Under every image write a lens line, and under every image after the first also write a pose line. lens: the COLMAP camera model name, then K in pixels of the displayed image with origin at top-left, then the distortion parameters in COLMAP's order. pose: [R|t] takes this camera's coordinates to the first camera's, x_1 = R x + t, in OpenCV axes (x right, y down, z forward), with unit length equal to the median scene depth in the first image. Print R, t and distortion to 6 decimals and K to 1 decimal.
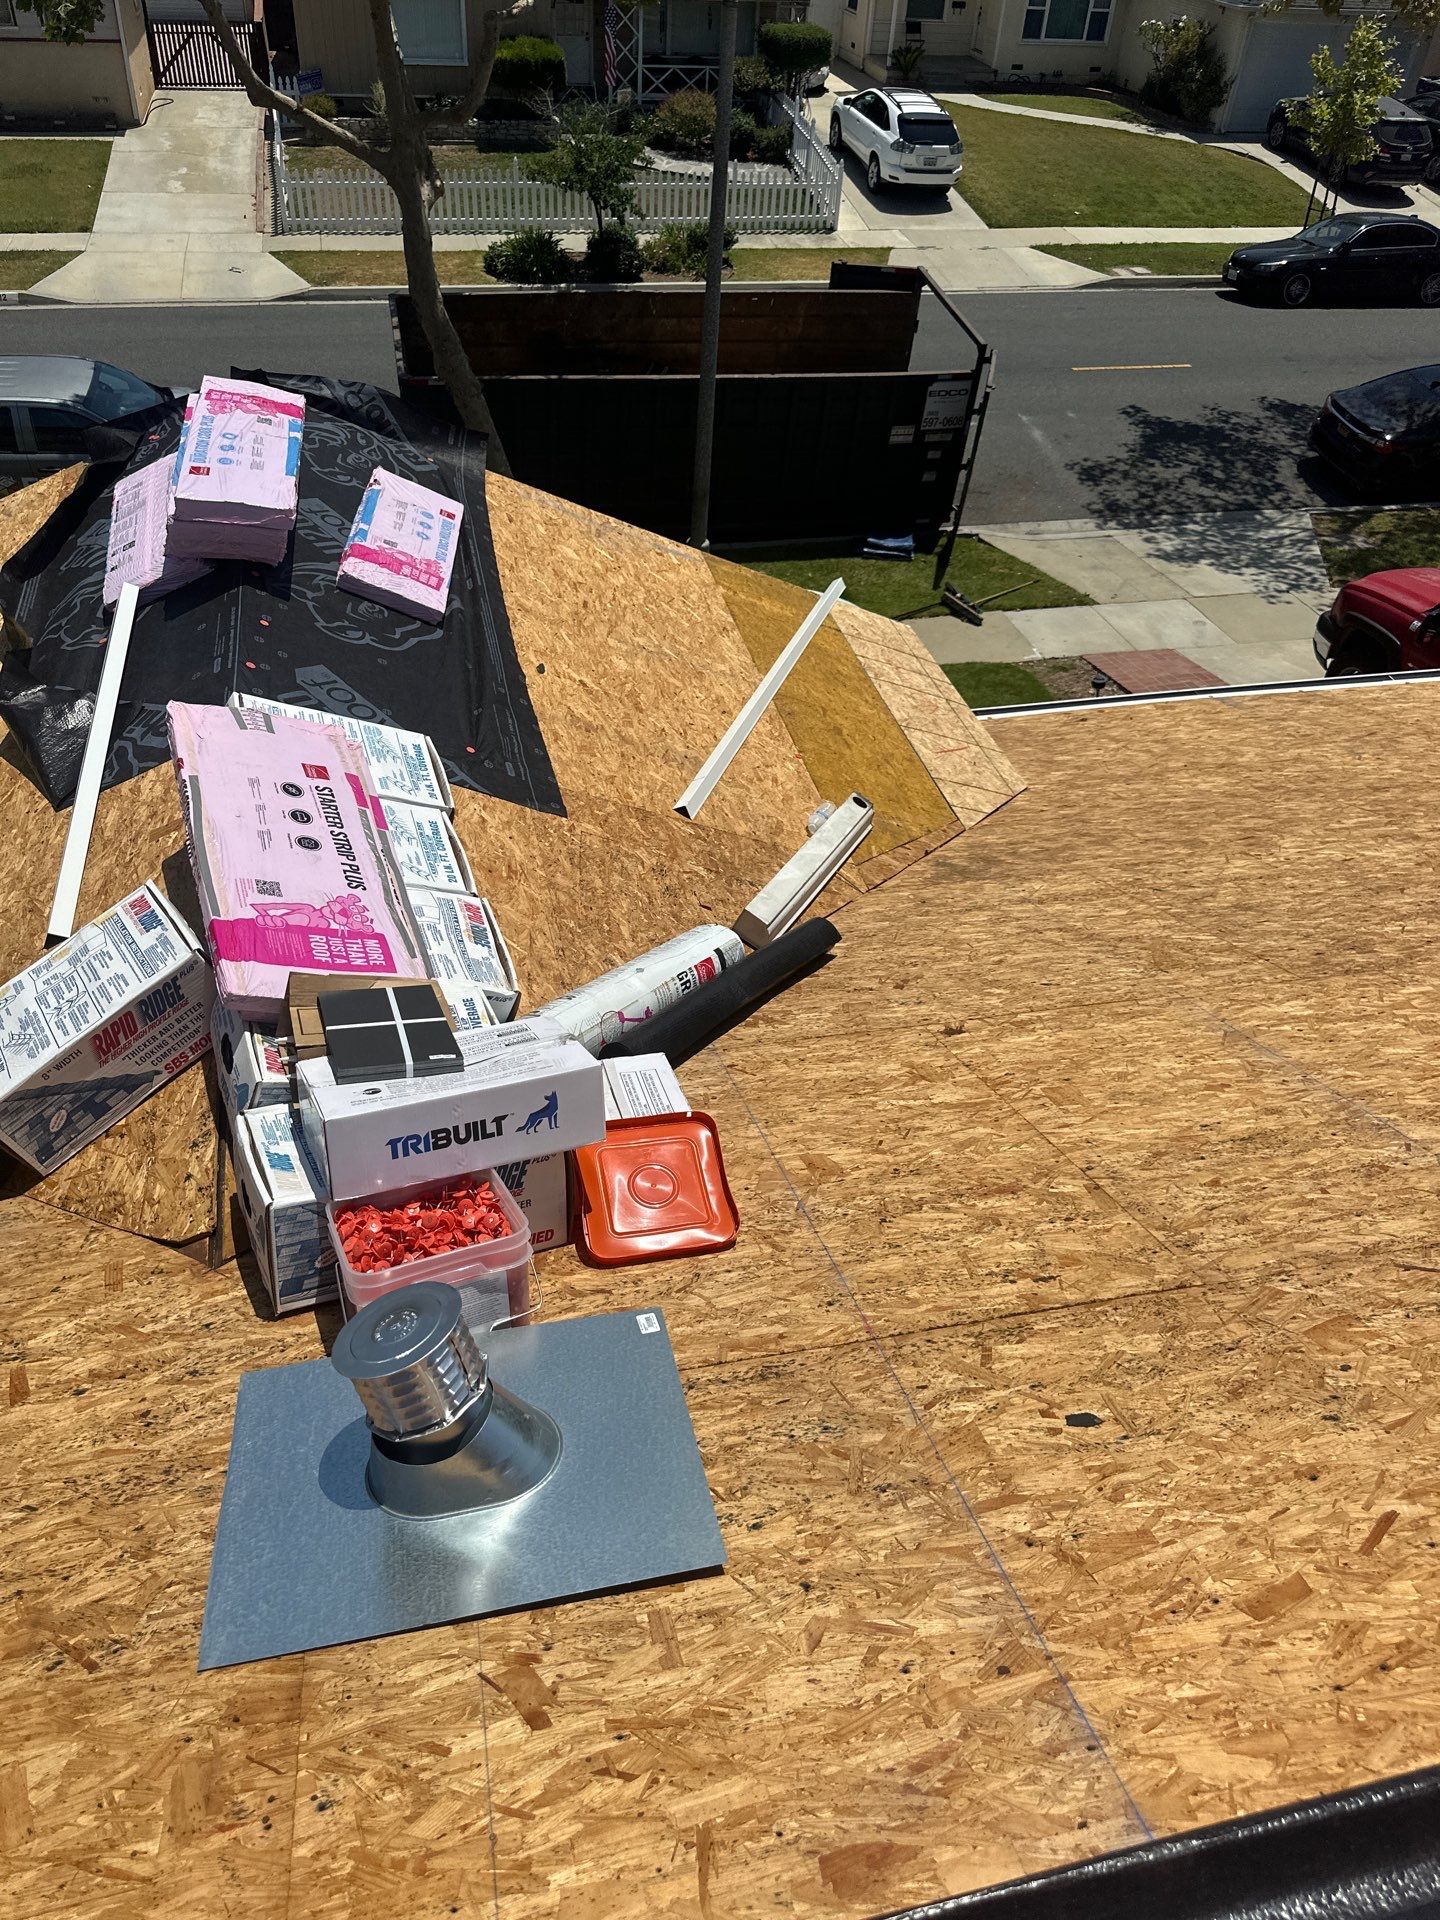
lens RADIAL K [[1358.9, 0, 718.1], [0, 1358.9, 958.3], [0, 0, 1]] dist [0.037233, -0.046581]
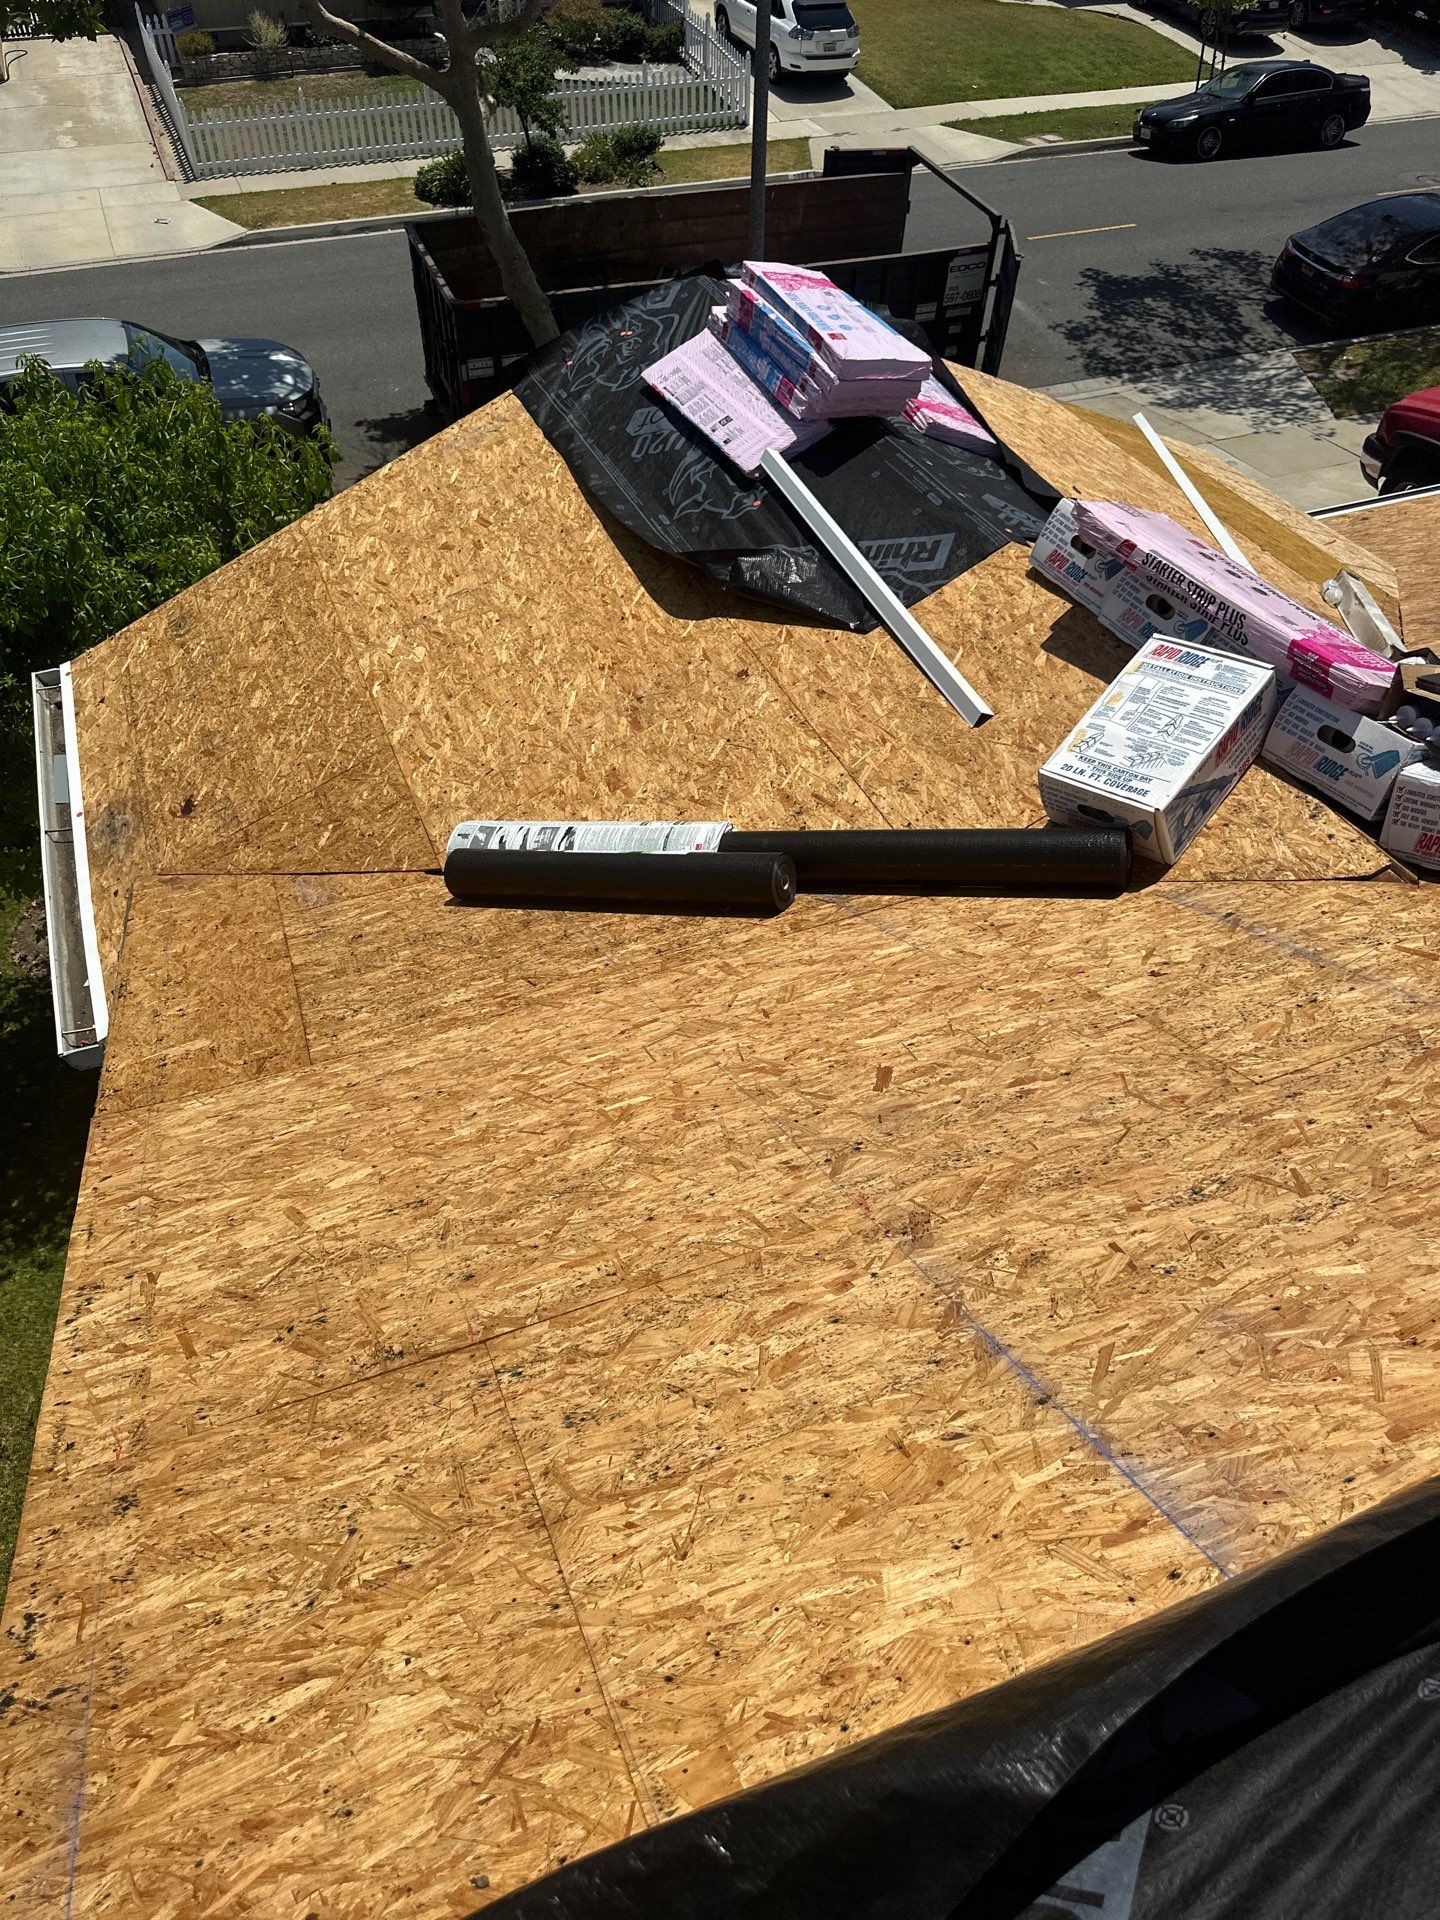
lens RADIAL K [[1358.9, 0, 731.2], [0, 1358.9, 959.5], [0, 0, 1]] dist [0.037233, -0.046581]
pose [[0.985642, -0.143936, 0.088278, -0.113949], [0.139204, 0.988585, 0.057632, 0.013058], [-0.095566, -0.044515, 0.994427, -0.023355]]
